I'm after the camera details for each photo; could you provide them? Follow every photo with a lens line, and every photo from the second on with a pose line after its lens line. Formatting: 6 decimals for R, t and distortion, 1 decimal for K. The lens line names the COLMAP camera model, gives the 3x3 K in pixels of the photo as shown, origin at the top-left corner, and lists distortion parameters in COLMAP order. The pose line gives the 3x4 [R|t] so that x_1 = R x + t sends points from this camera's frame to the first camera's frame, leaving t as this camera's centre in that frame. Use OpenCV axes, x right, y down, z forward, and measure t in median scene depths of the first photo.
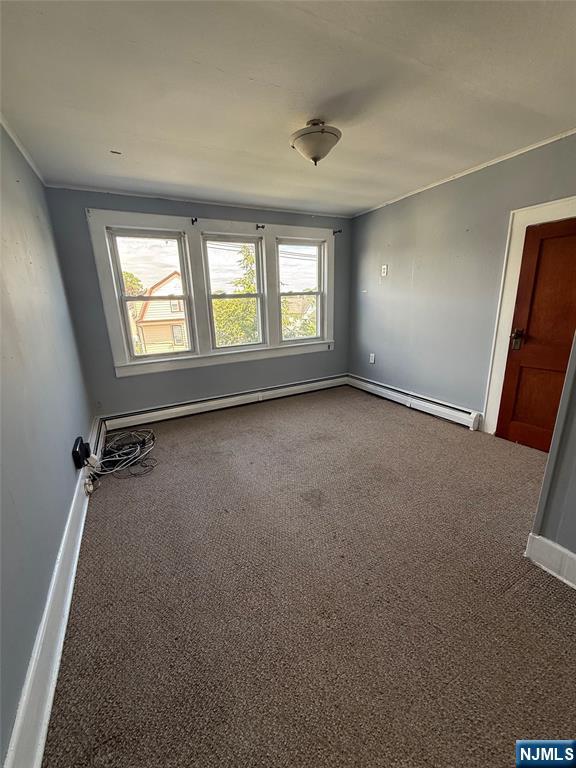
lens RADIAL K [[307.2, 0, 286.4], [0, 307.2, 379.6], [0, 0, 1]] dist [-0.000497, -0.000164]
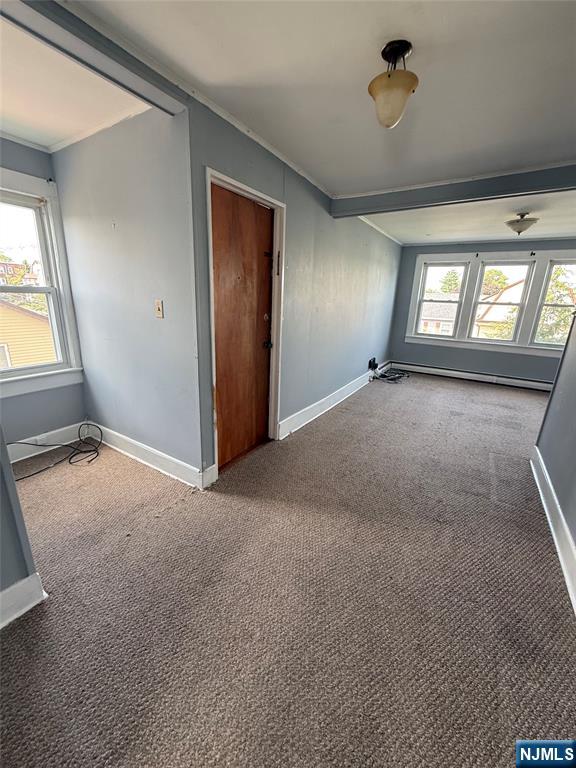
lens RADIAL K [[307.2, 0, 286.4], [0, 307.2, 379.6], [0, 0, 1]] dist [-0.000497, -0.000164]
pose [[0.497201, 0.272615, -0.823694, 0.693331], [-0.280240, 0.948930, 0.144905, 0.141642], [0.821131, 0.158785, 0.548207, -0.578586]]
